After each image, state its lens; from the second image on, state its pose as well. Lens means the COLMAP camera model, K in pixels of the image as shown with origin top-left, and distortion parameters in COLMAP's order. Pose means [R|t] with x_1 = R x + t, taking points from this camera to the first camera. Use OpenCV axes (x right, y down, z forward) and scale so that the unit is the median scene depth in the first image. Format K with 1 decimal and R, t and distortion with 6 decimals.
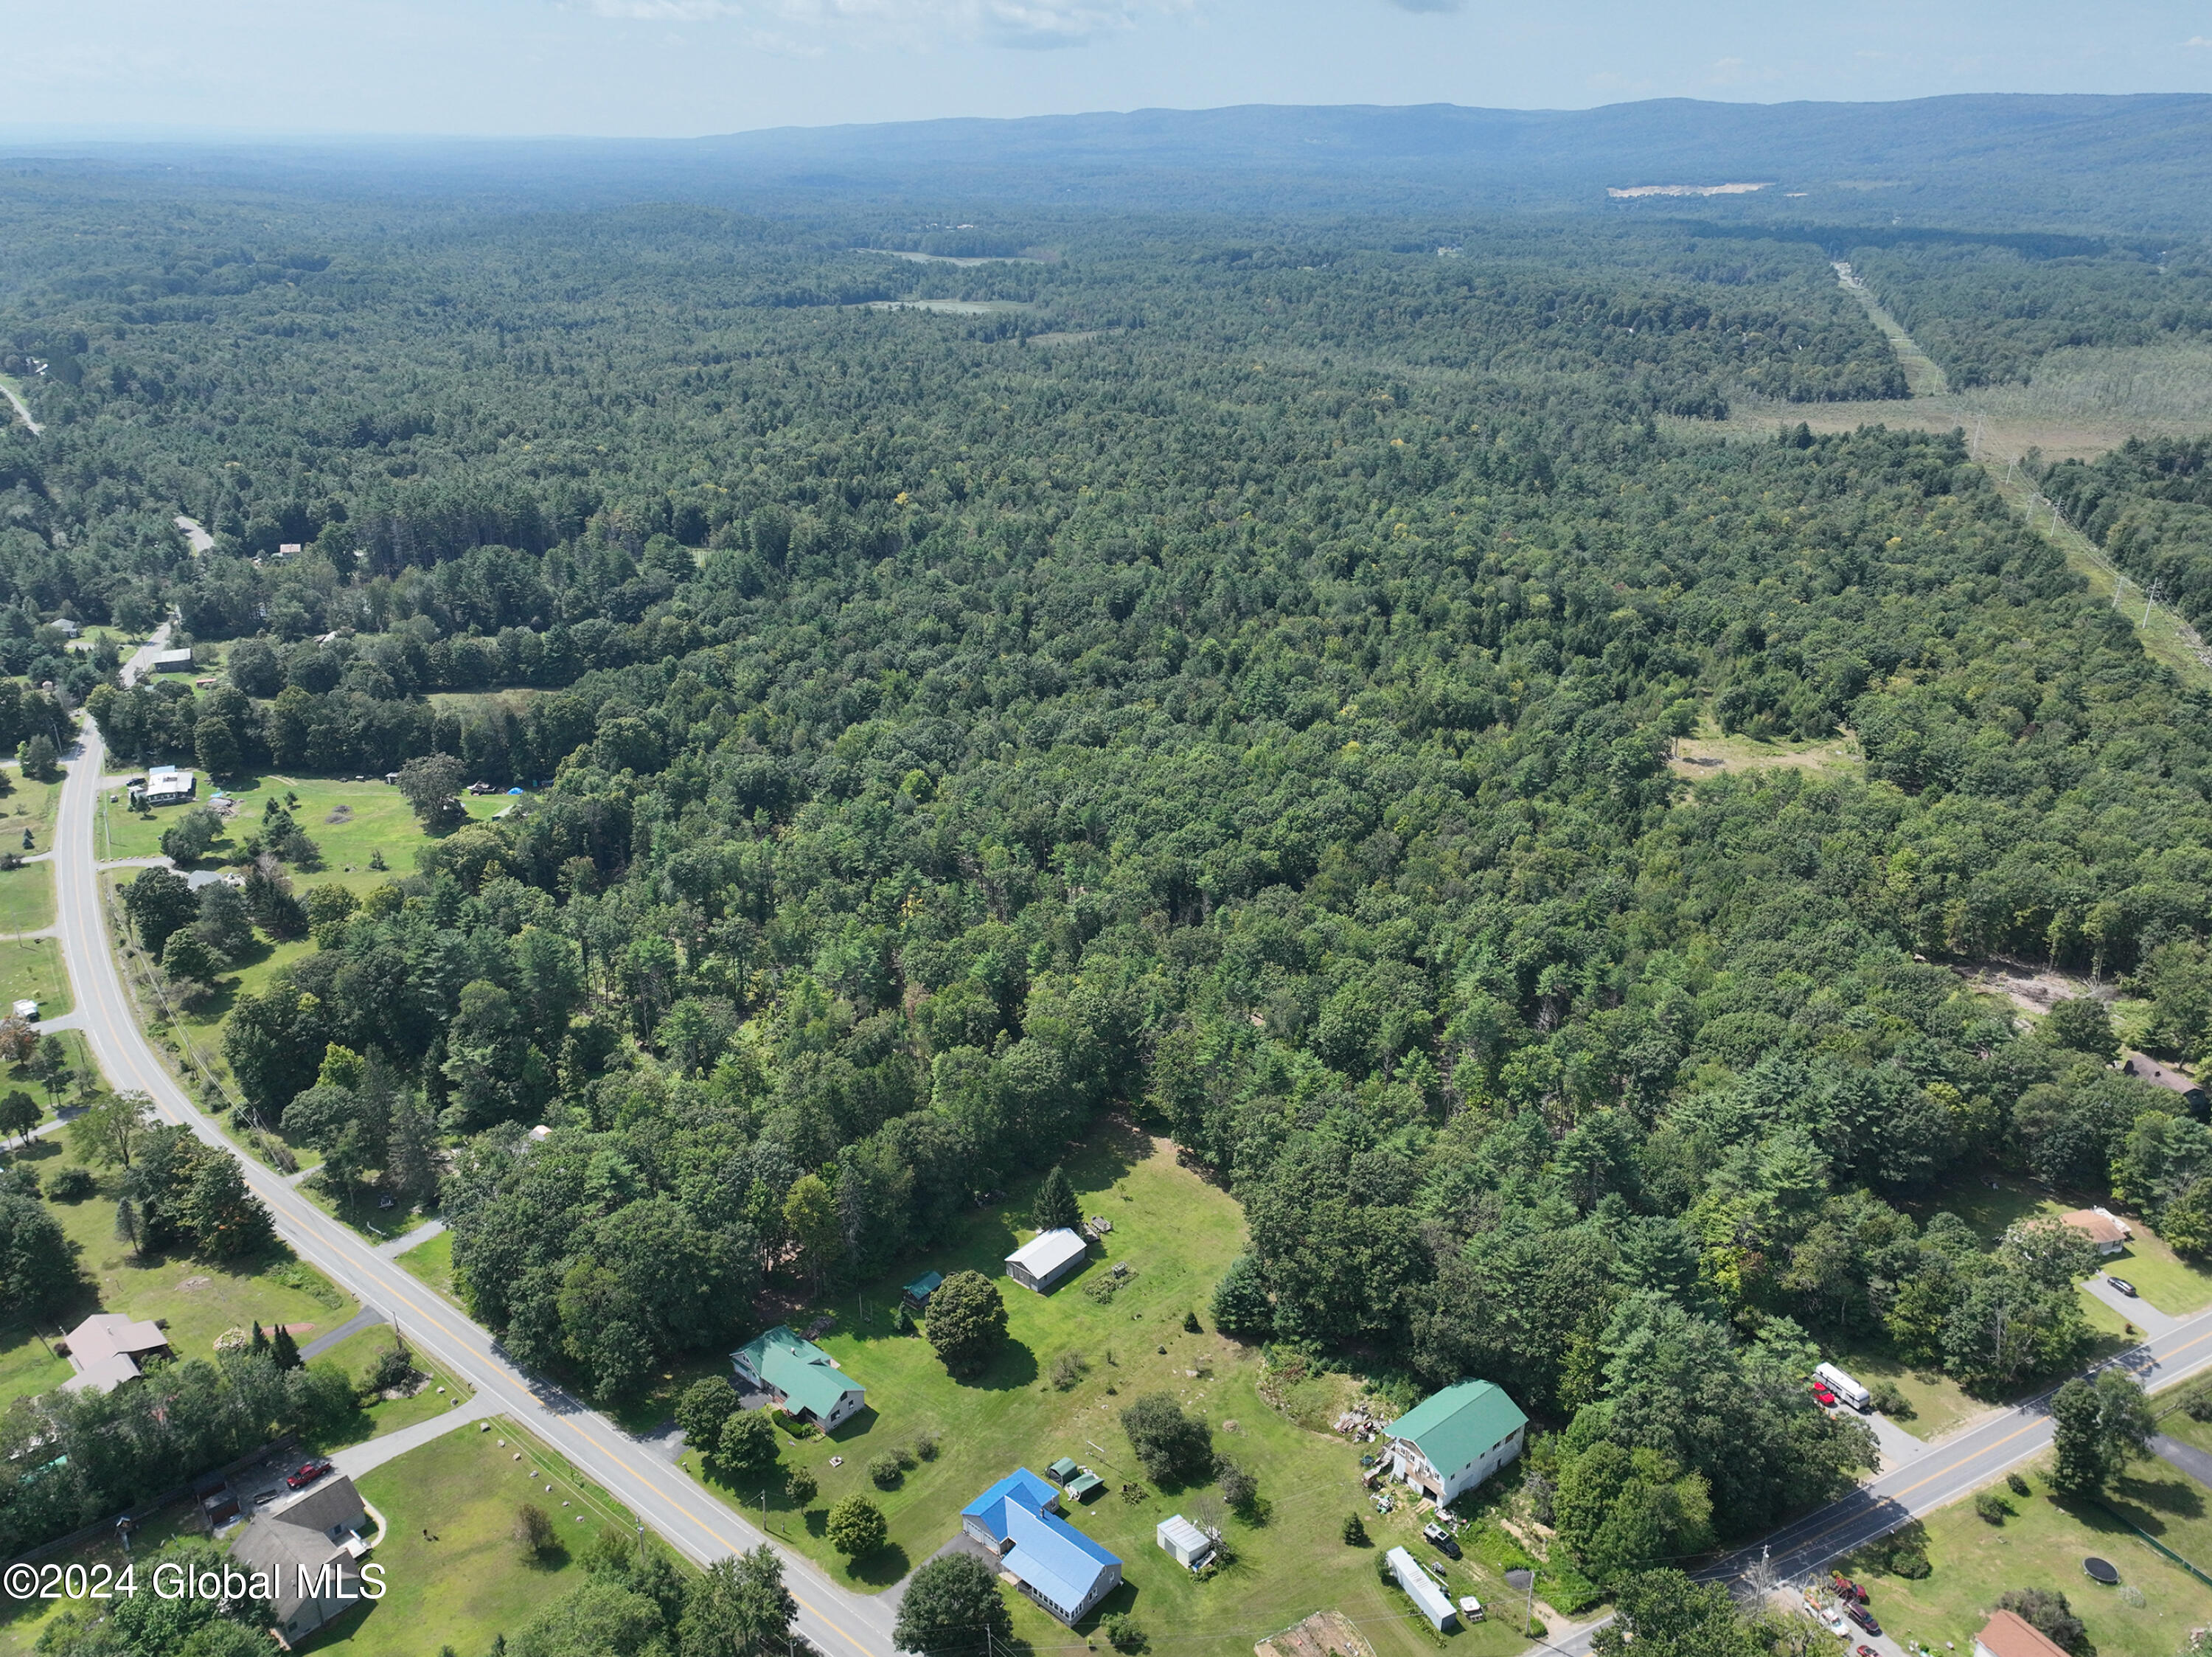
lens RADIAL K [[1655.6, 0, 1118.3], [0, 1655.6, 838.1], [0, 0, 1]] dist [0.010012, 0.031057]
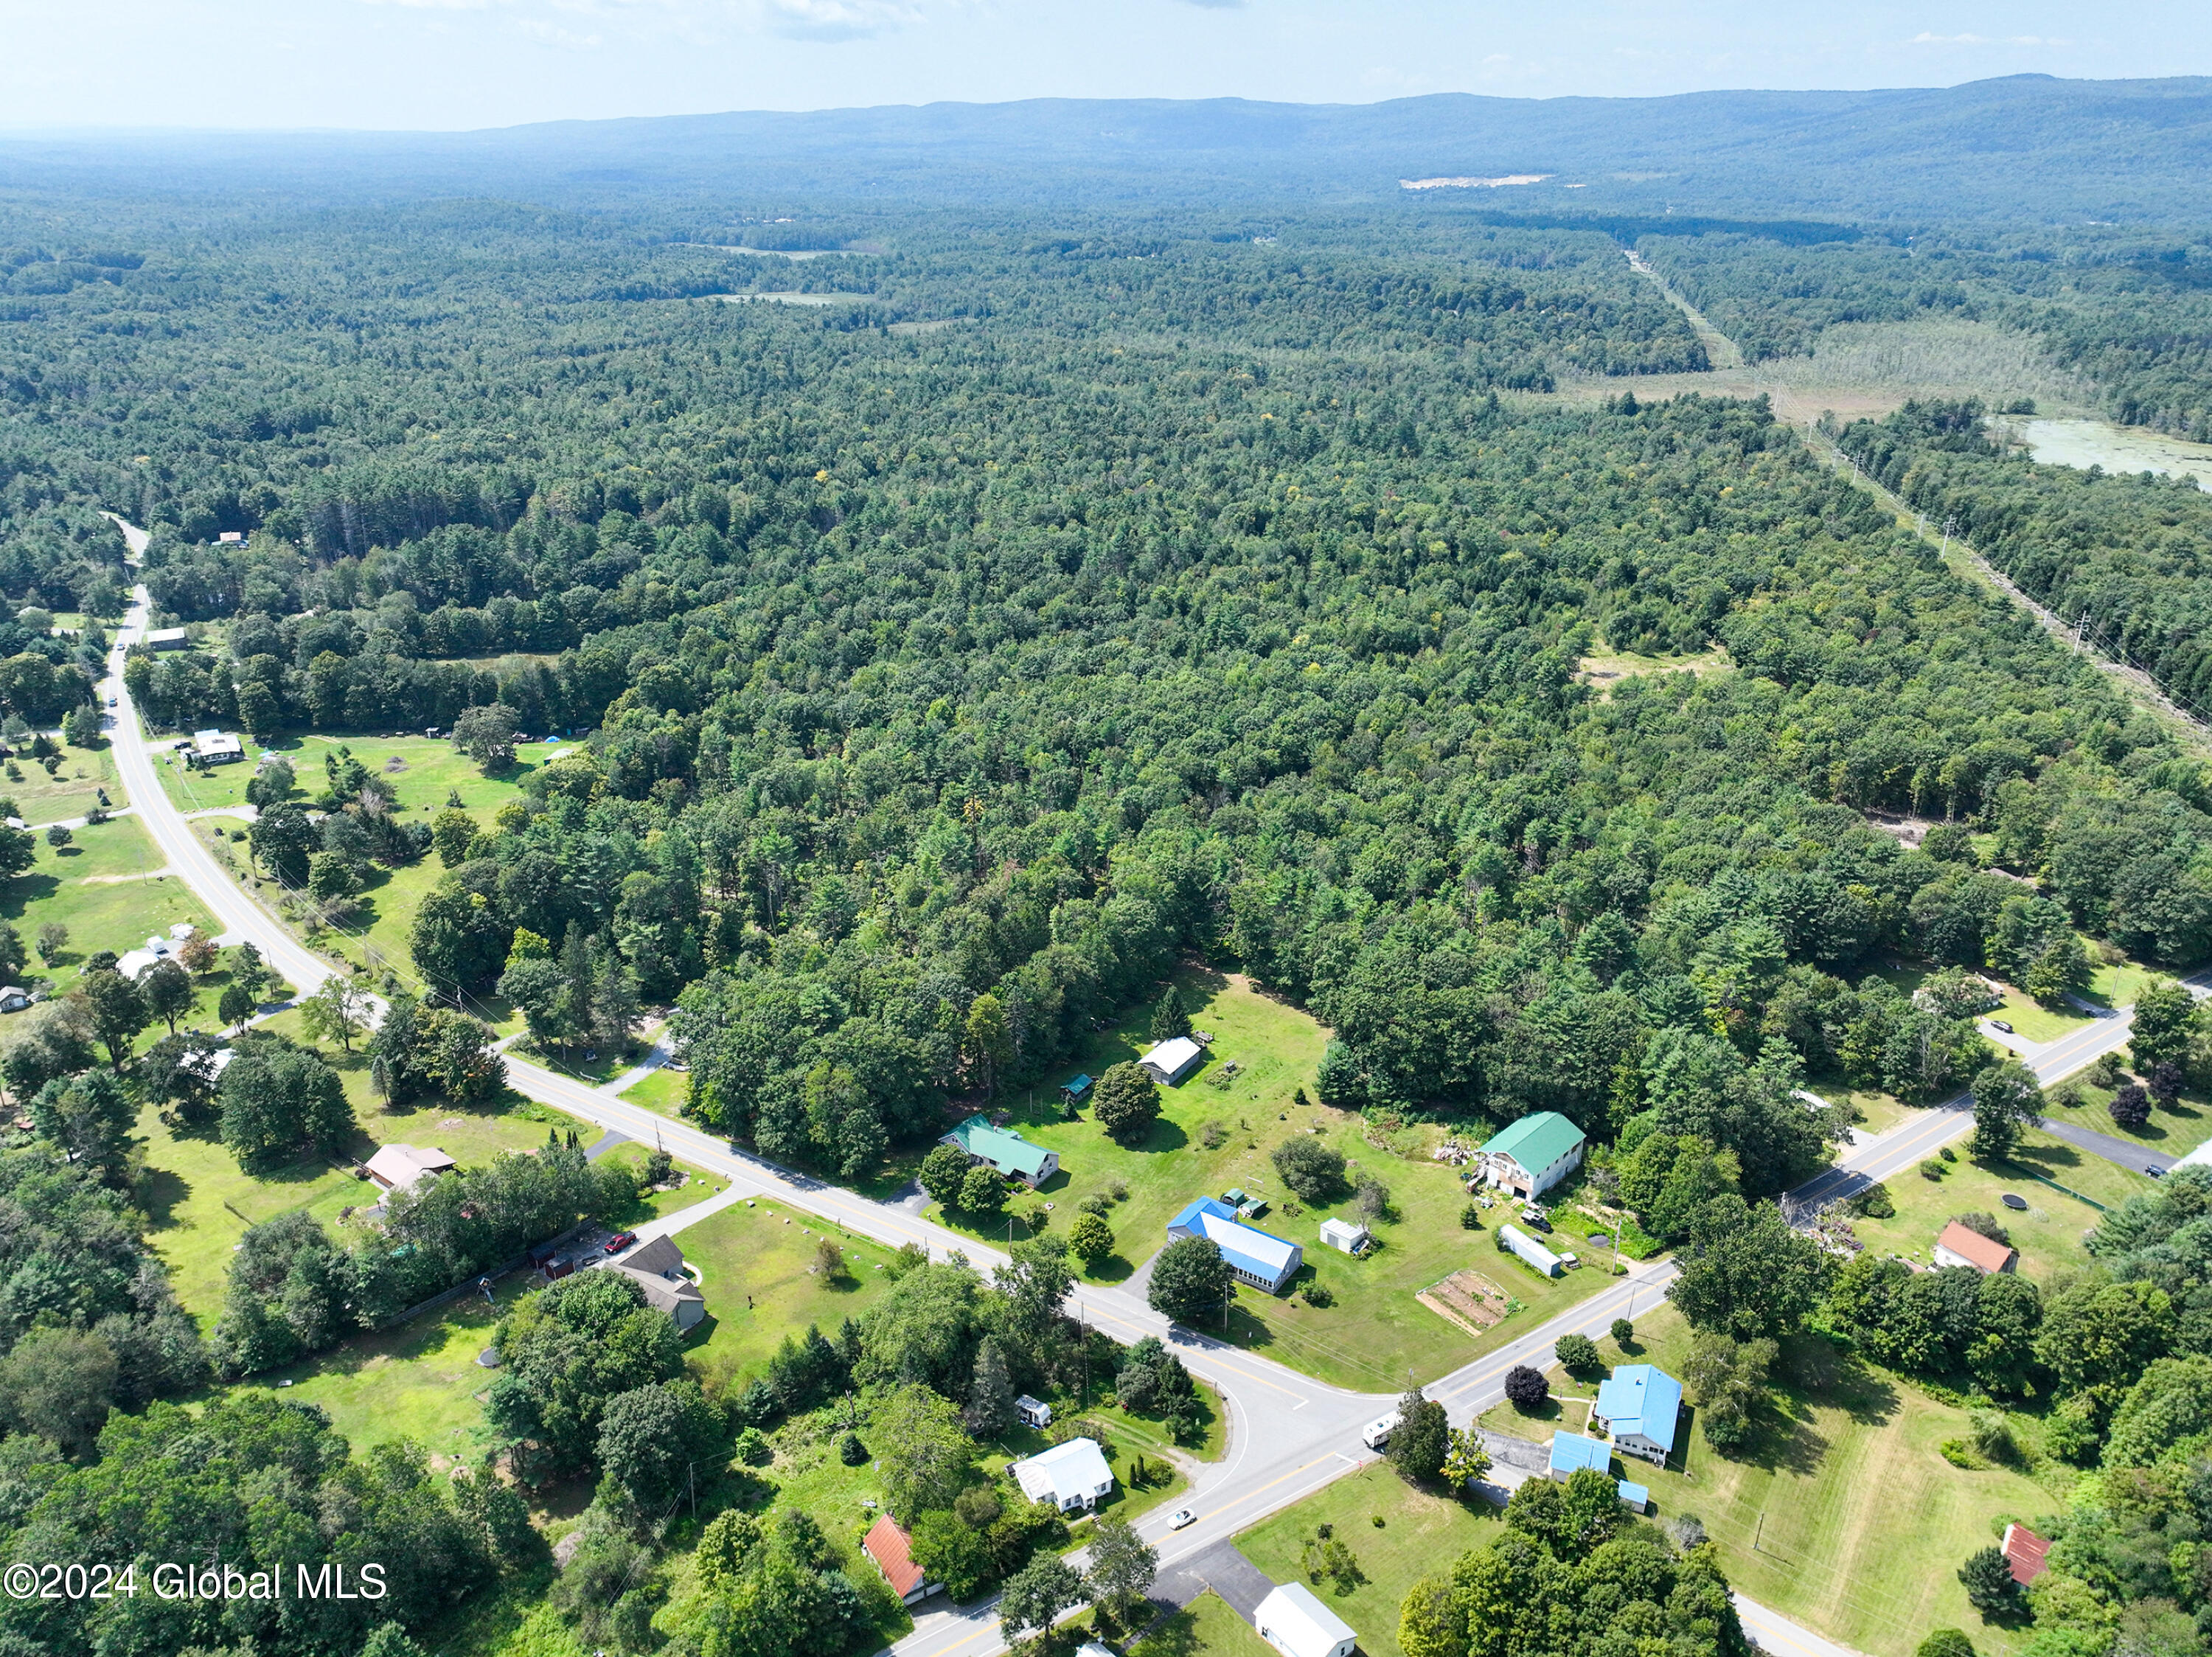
lens RADIAL K [[1658.1, 0, 1115.9], [0, 1658.1, 830.1], [0, 0, 1]] dist [0.009681, 0.033482]
pose [[0.993272, -0.047109, 0.105788, -0.117907], [0.047236, 0.998883, 0.001307, 0.047525], [-0.105731, 0.003699, 0.994388, -0.117272]]
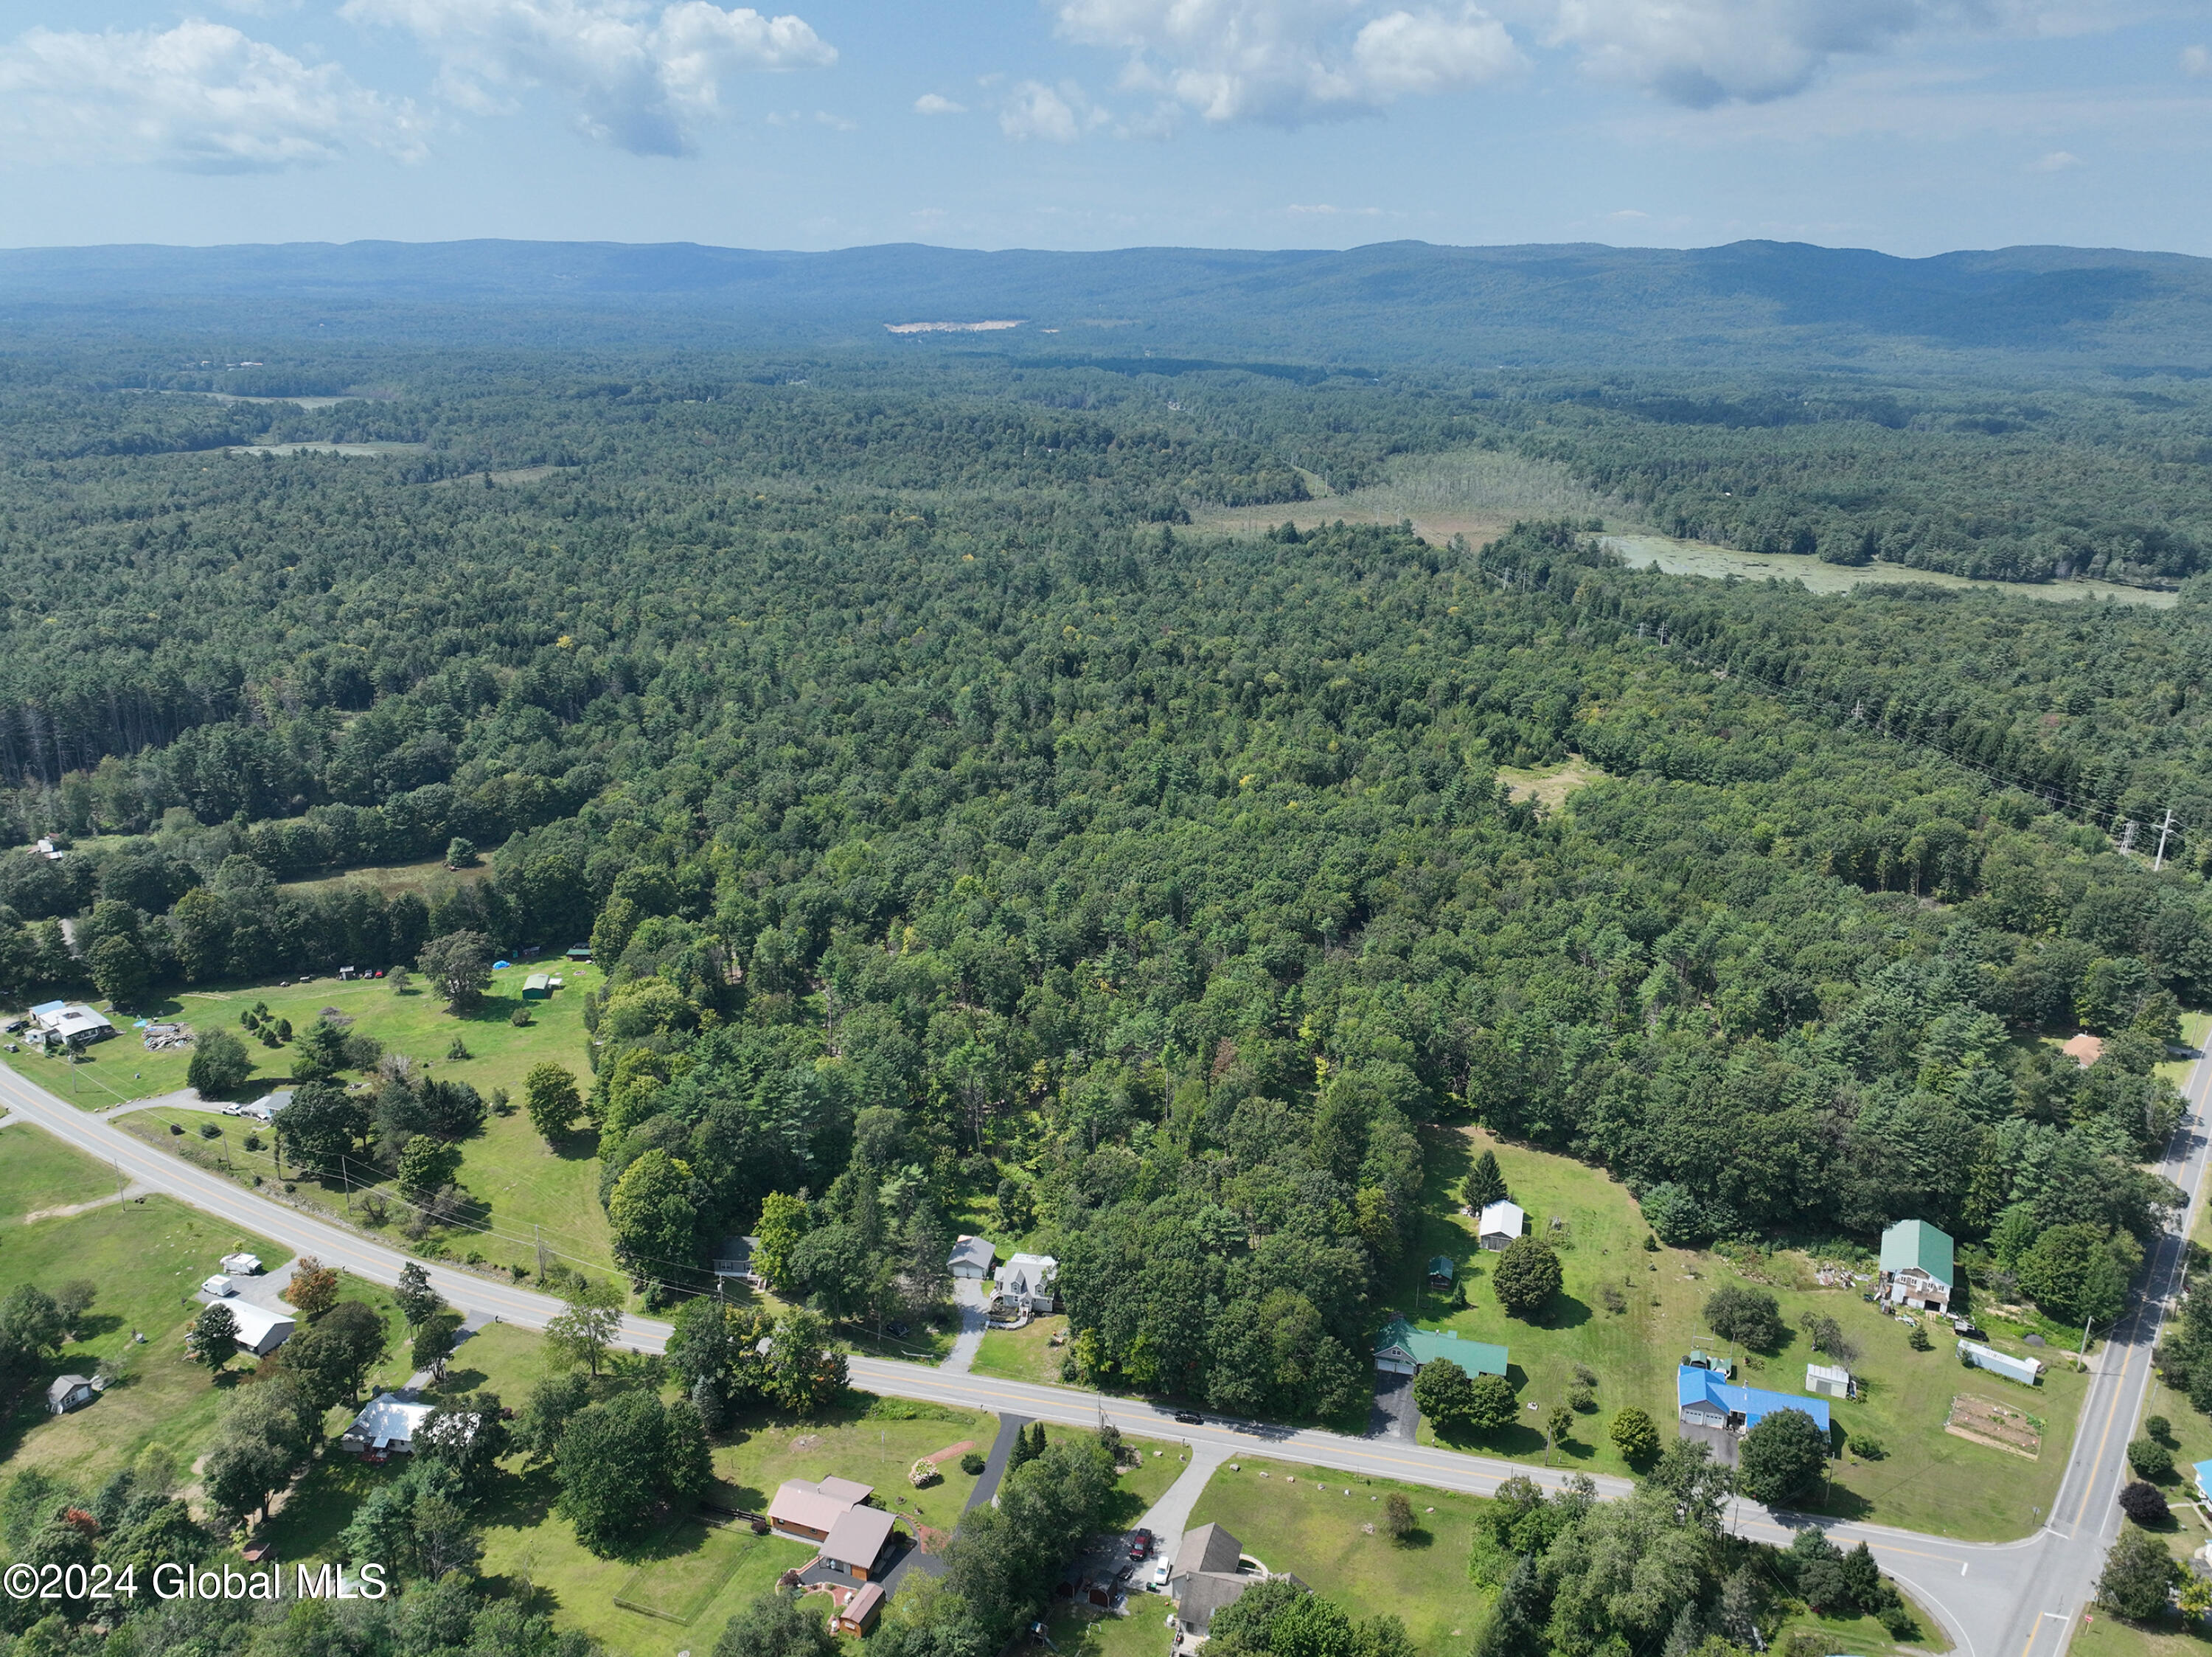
lens RADIAL K [[1658.1, 0, 1115.9], [0, 1658.1, 830.1], [0, 0, 1]] dist [0.009681, 0.033482]
pose [[0.908270, -0.125974, 0.398968, -0.419732], [0.156237, 0.986734, -0.044121, -0.007822], [-0.388117, 0.102407, 0.915903, 0.004163]]
